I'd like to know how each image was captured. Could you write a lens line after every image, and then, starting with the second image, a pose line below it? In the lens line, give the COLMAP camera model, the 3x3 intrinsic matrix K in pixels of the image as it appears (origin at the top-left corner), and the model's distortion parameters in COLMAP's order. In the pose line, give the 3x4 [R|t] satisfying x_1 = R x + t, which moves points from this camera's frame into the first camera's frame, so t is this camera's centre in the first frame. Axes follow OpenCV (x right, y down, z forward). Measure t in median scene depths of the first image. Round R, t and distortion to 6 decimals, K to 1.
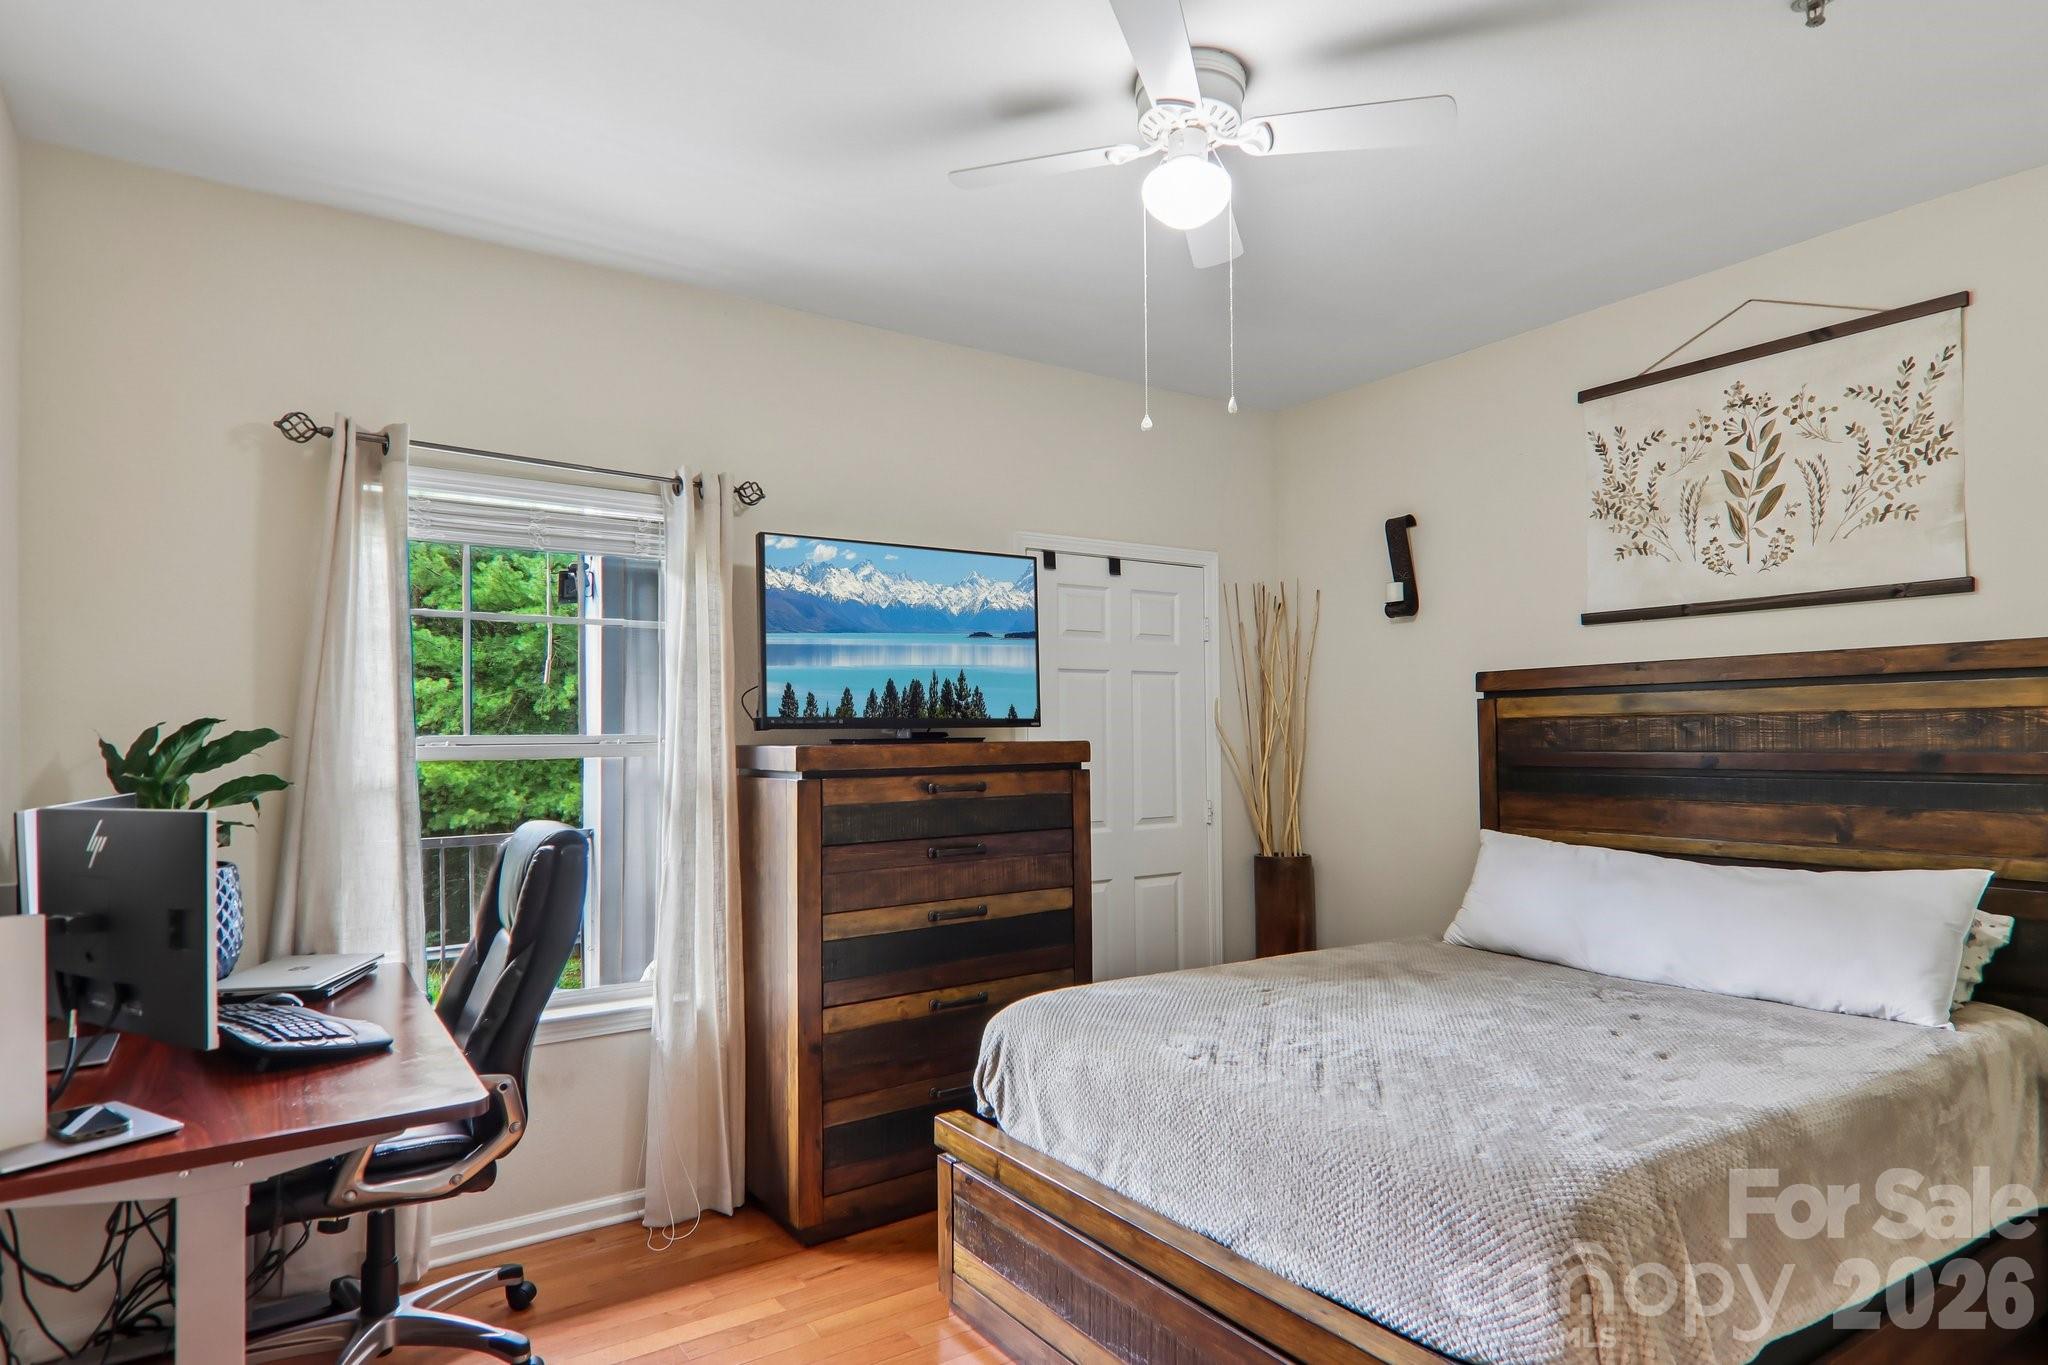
lens RADIAL K [[1142.5, 0, 1025.0], [0, 1142.5, 713.1], [0, 0, 1]] dist [0.035529, -0.020010]
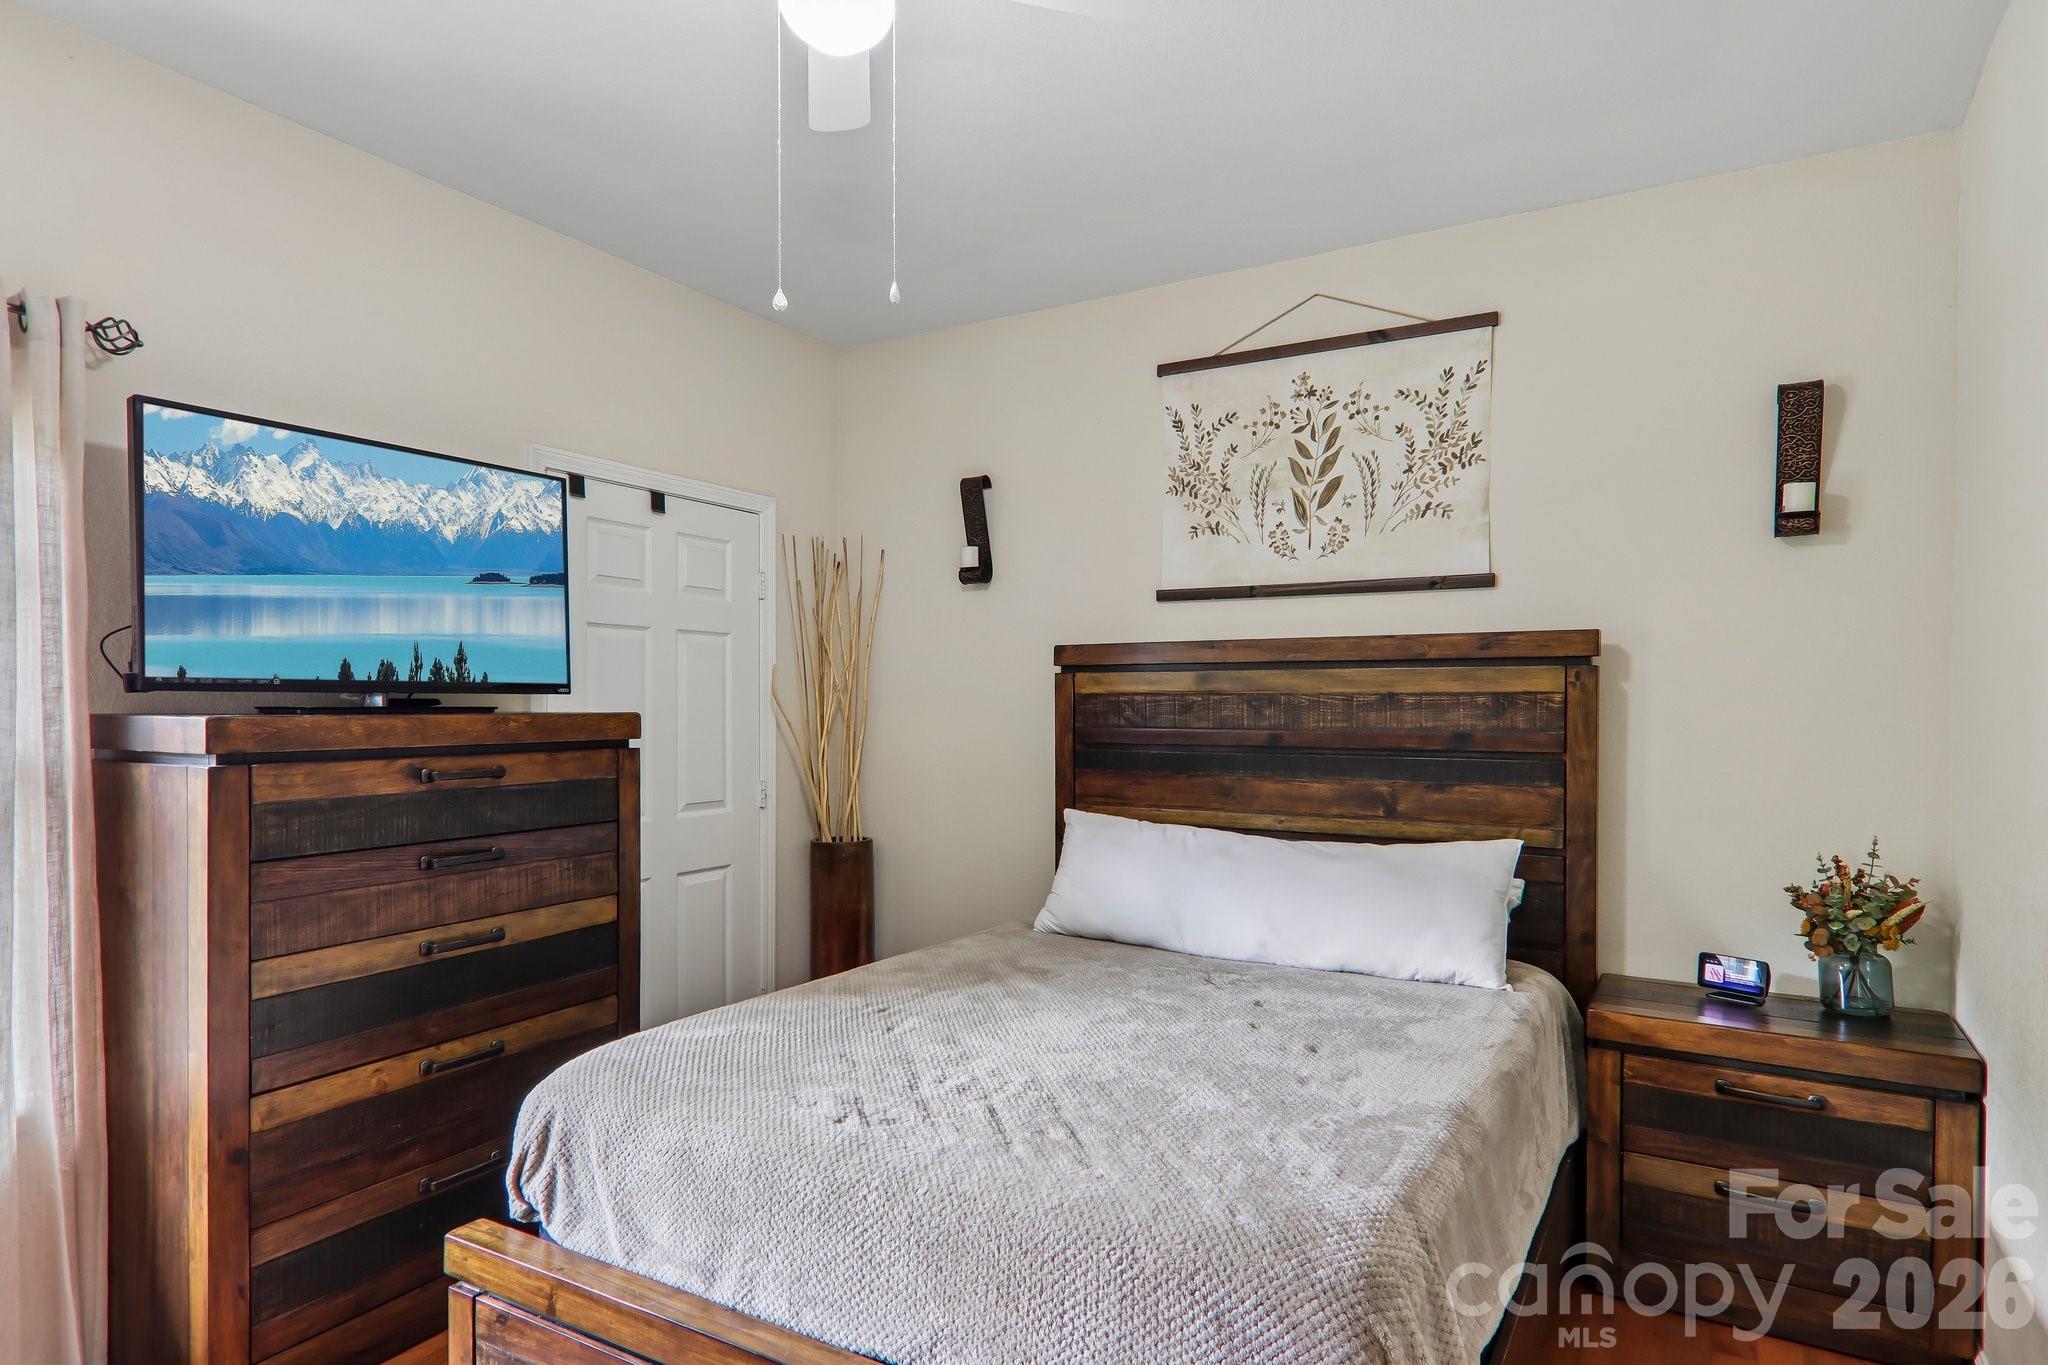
lens RADIAL K [[1142.5, 0, 1004.2], [0, 1142.5, 717.3], [0, 0, 1]] dist [0.035529, -0.020010]
pose [[0.905244, 0.008799, 0.424802, -0.061847], [-0.021622, 0.999444, 0.025375, 0.001691], [-0.424342, -0.032156, 0.904931, 0.177947]]
